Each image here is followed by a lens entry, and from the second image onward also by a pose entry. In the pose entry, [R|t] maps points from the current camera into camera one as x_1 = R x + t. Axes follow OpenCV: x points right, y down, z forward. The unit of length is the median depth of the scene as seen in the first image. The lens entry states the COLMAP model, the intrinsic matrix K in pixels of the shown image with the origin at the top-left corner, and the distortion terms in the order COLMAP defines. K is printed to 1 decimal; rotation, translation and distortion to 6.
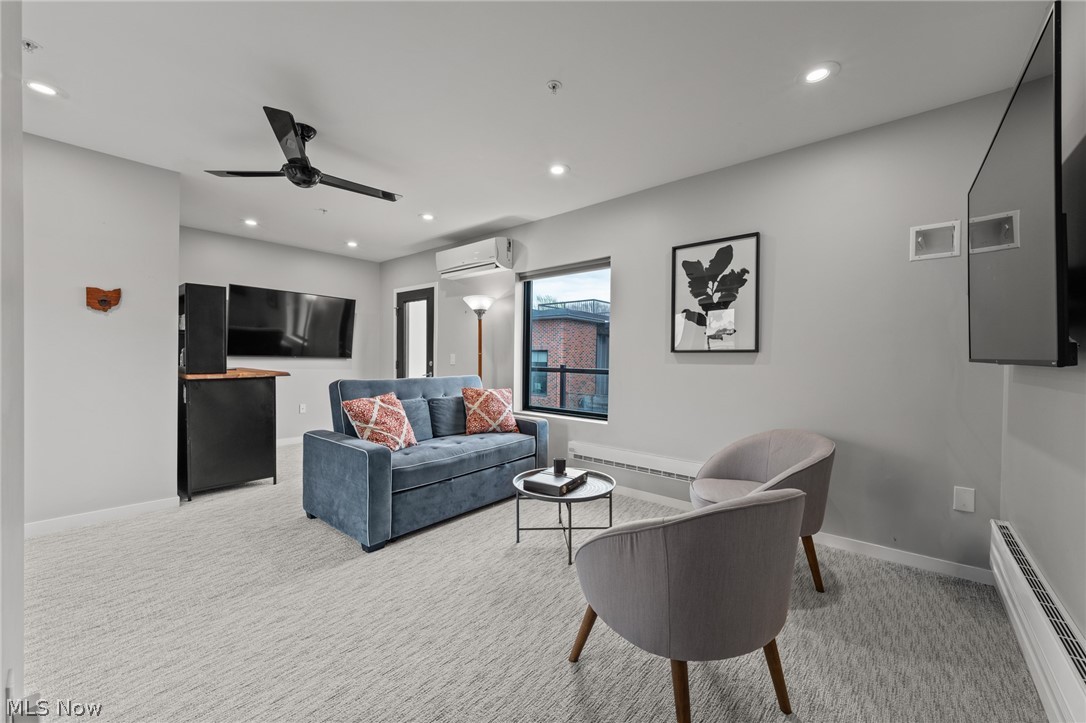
lens RADIAL K [[428.7, 0, 543.6], [0, 428.7, 364.1], [0, 0, 1]] dist [0.001197, -0.000022]
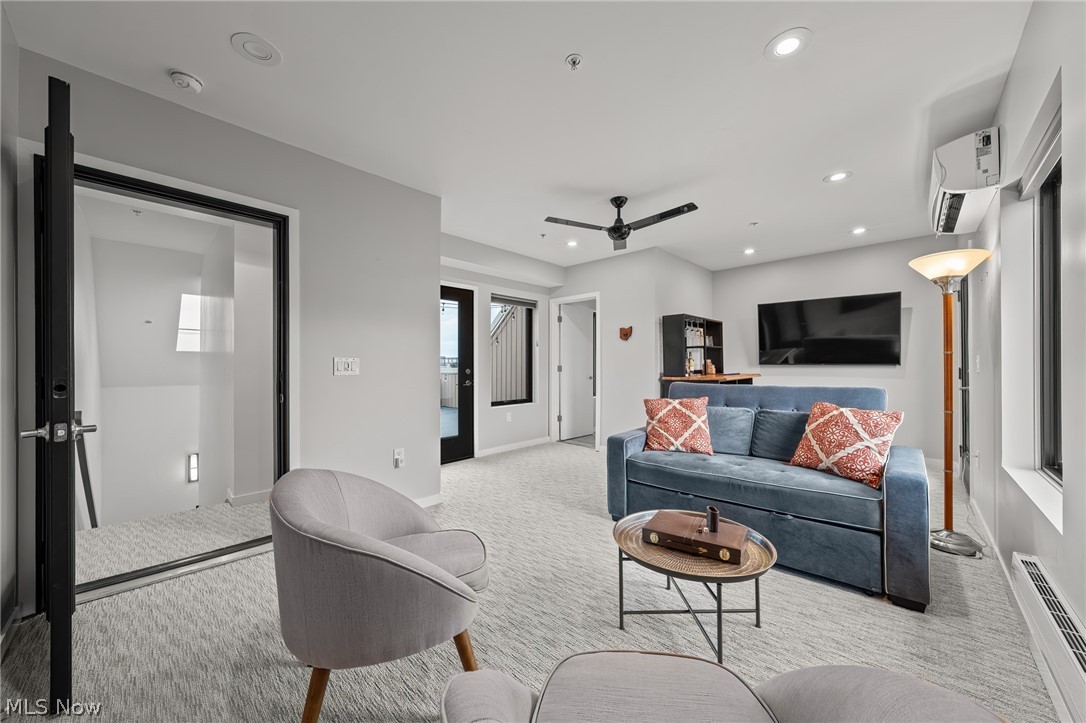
lens RADIAL K [[393.2, 0, 543.6], [0, 393.2, 363.2], [0, 0, 1]] dist [-0.000805, 0.000033]
pose [[-0.063407, -0.018393, -0.997818, 0.624275], [-0.010138, 0.999790, -0.017786, 0.007664], [0.997936, 0.008988, -0.063580, 0.726581]]
